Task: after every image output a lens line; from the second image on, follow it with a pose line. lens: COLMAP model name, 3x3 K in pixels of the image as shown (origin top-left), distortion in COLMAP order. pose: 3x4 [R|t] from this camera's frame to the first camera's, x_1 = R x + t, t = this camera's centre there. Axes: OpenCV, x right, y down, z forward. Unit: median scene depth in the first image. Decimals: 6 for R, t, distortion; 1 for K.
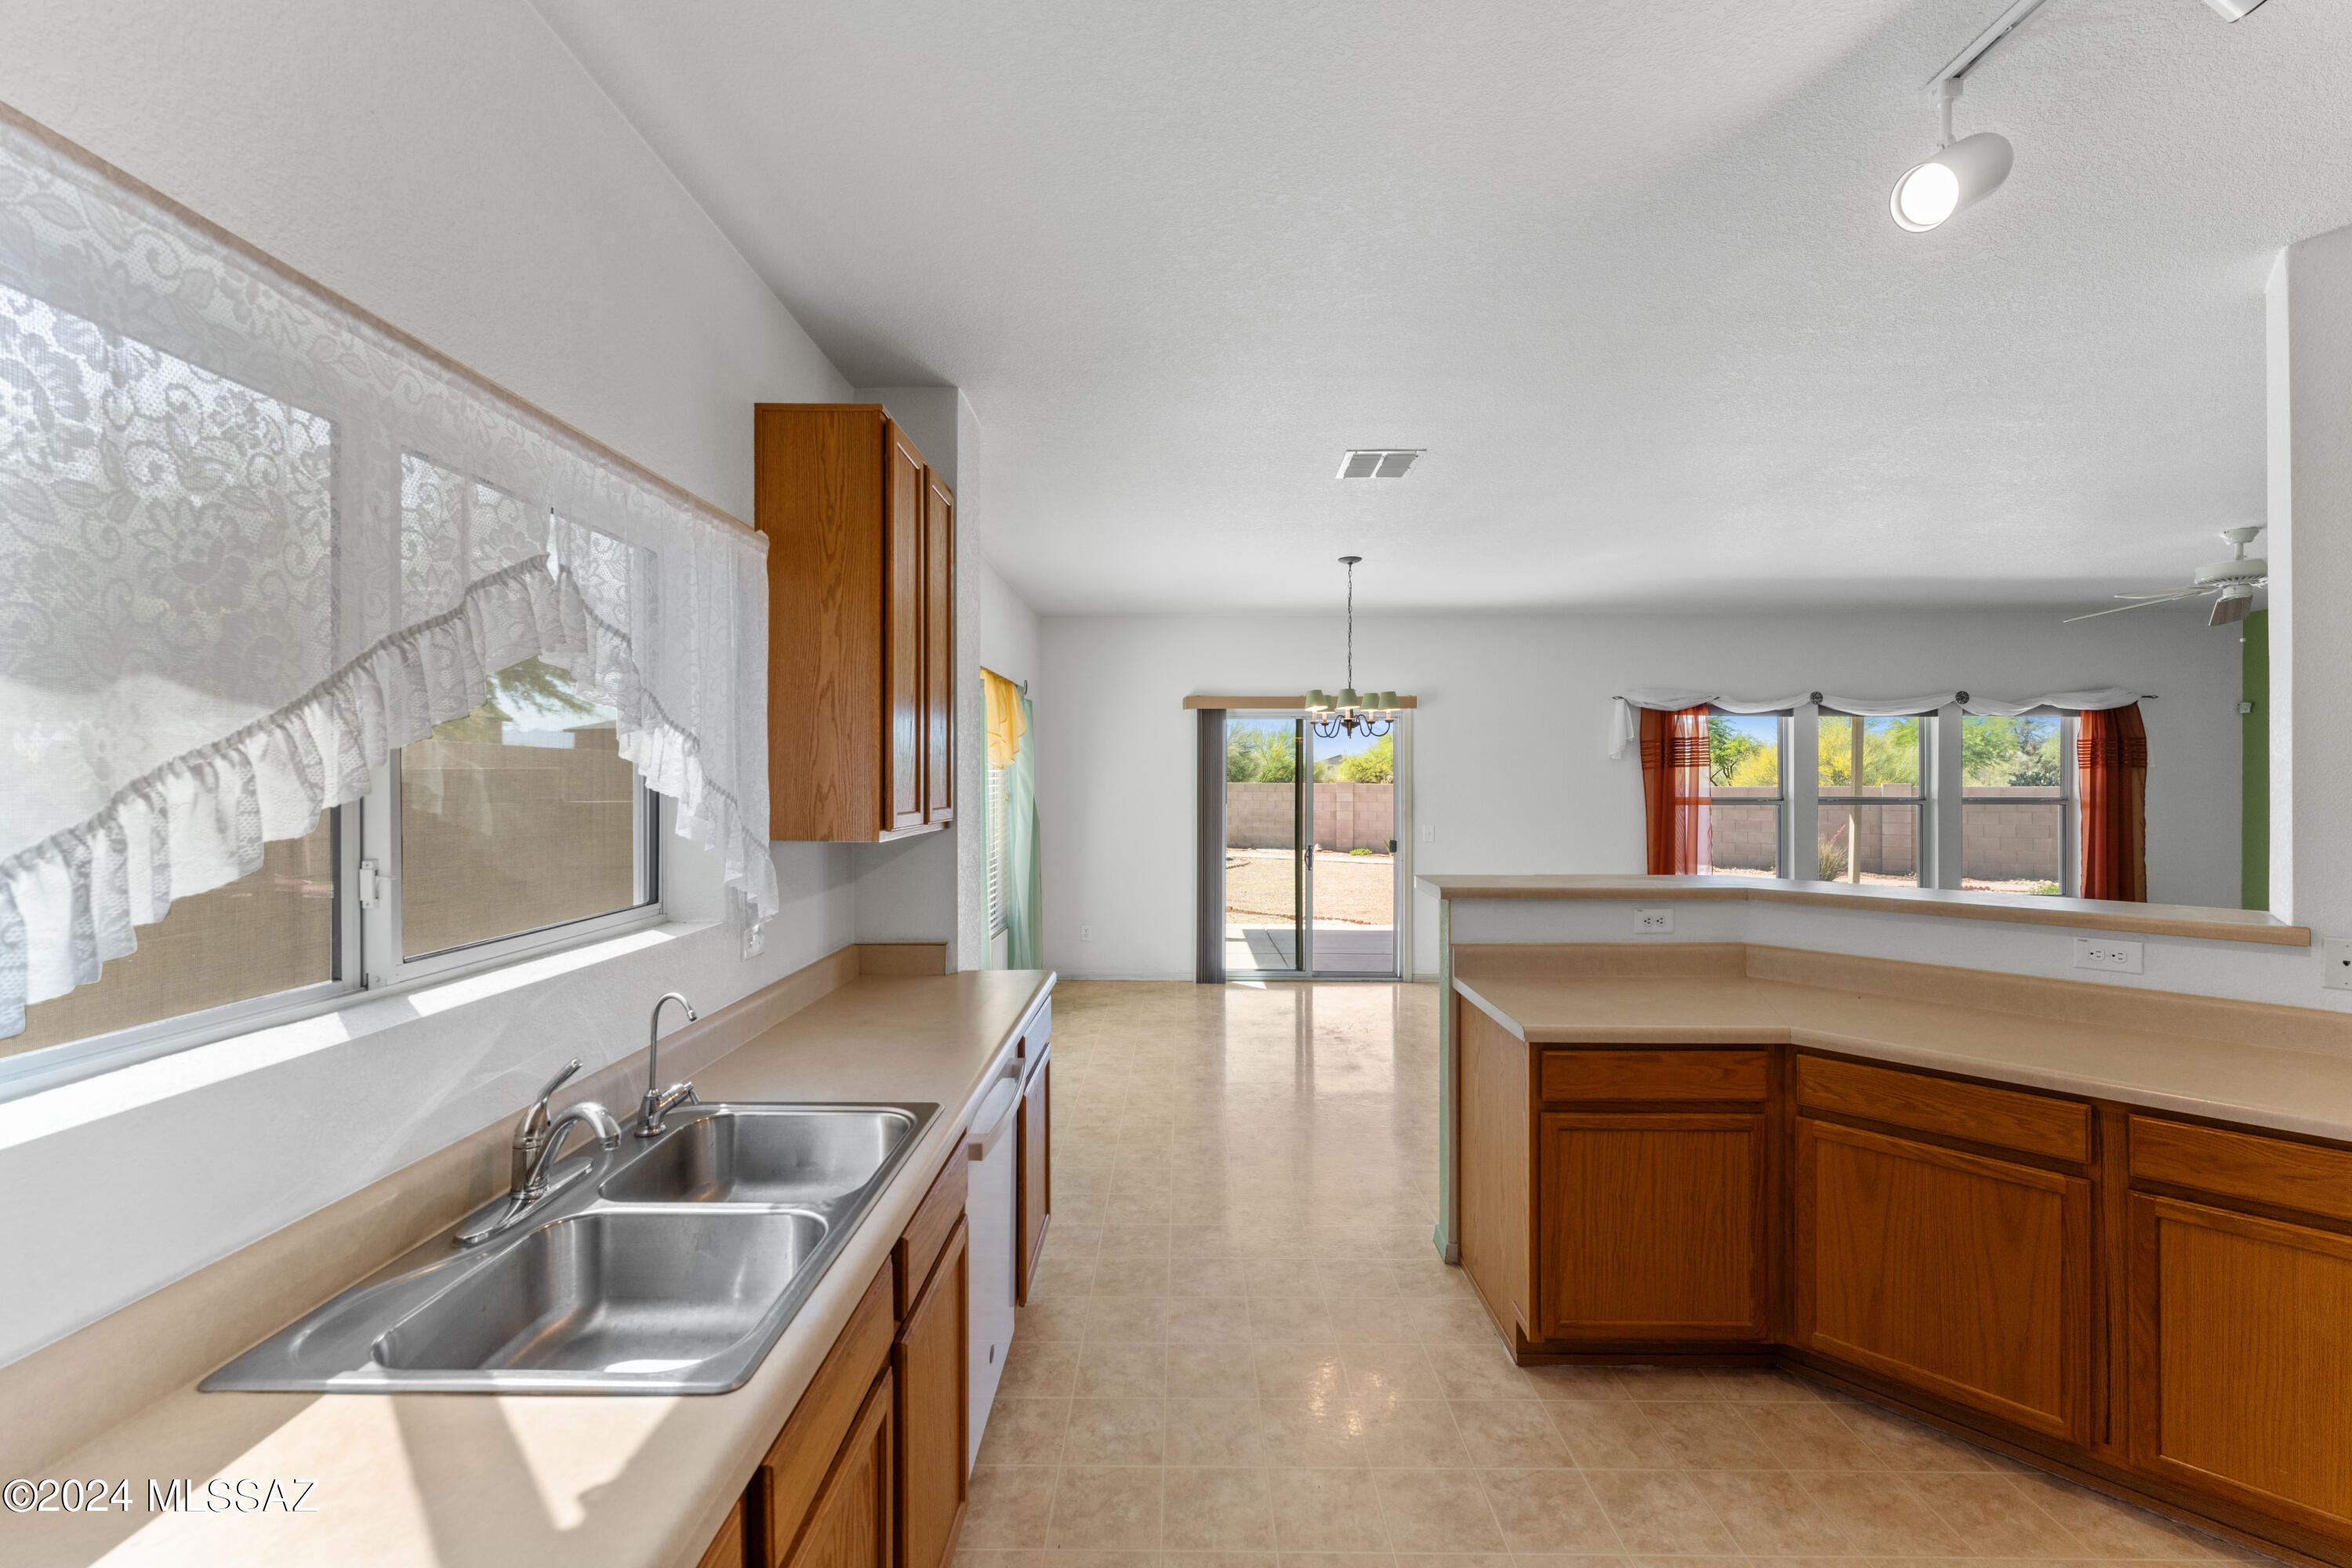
lens RADIAL K [[939.6, 0, 1173.6], [0, 939.6, 780.9], [0, 0, 1]] dist [0.003251, 0.000203]
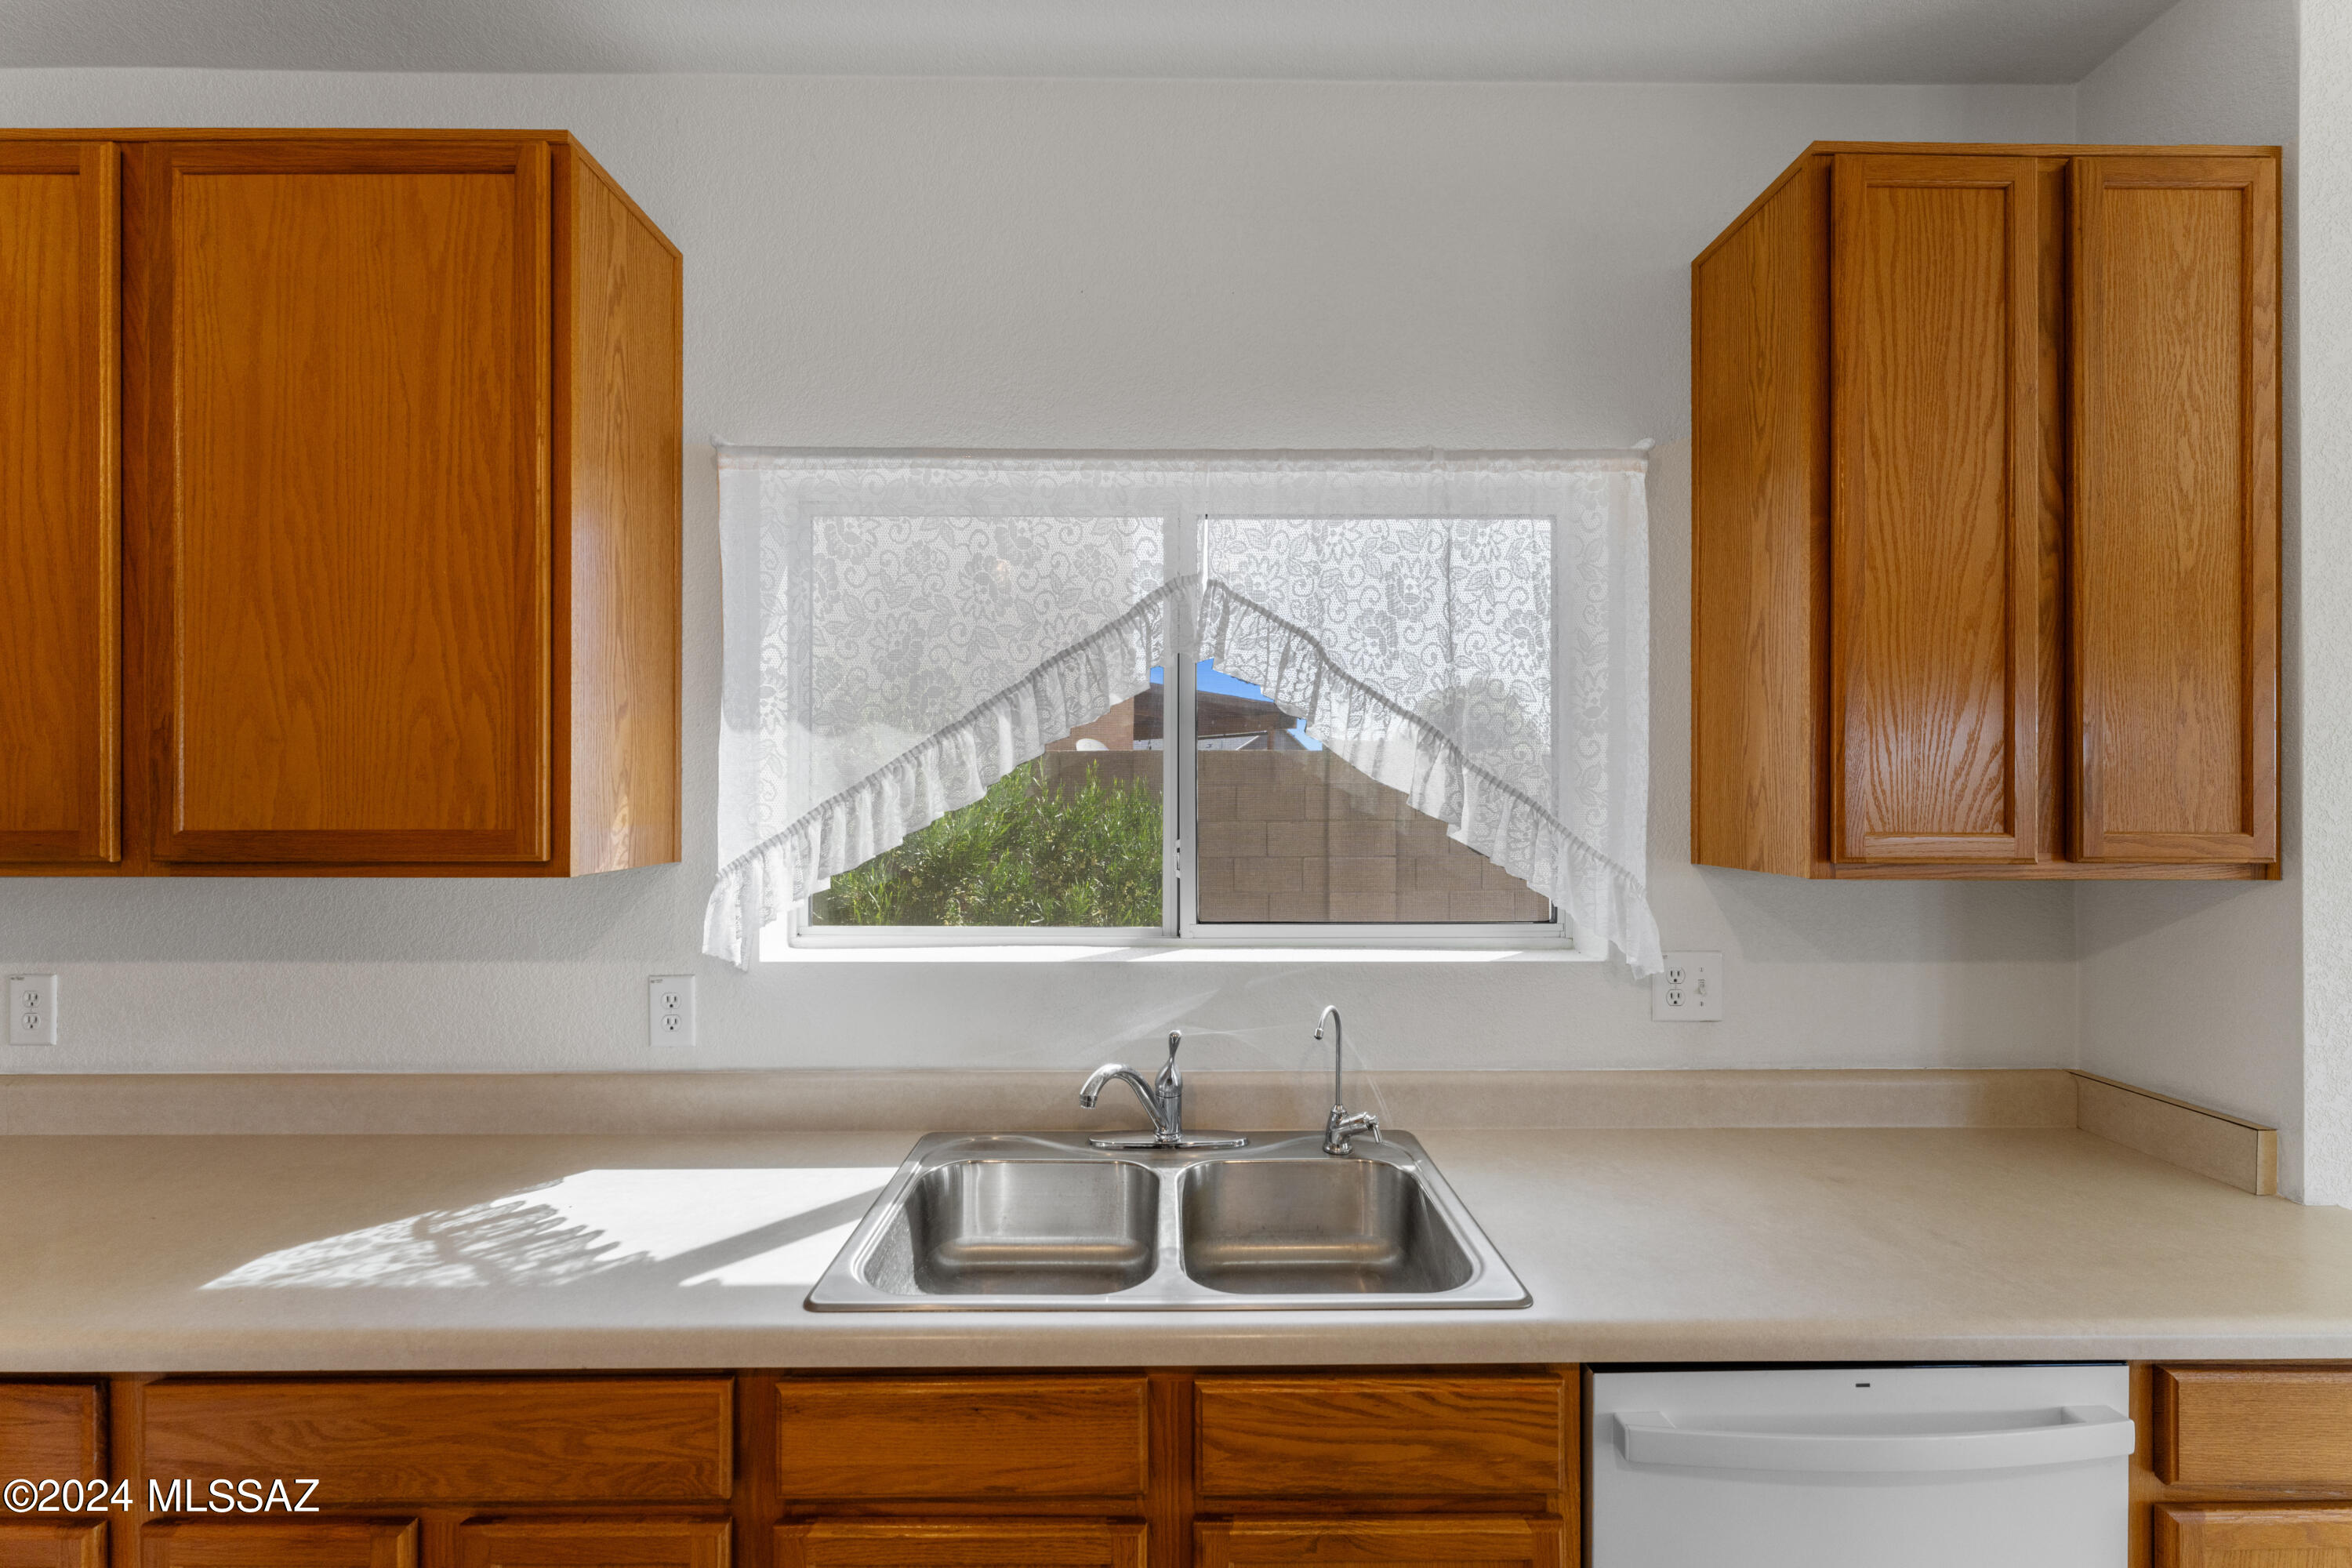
lens RADIAL K [[950.1, 0, 1170.3], [0, 950.1, 792.3], [0, 0, 1]] dist [0.001852, 0.000112]
pose [[0.016826, -0.004664, -0.999848, 0.281569], [-0.003130, 0.999984, -0.004717, 0.014364], [0.999854, 0.003209, 0.016811, 0.583768]]
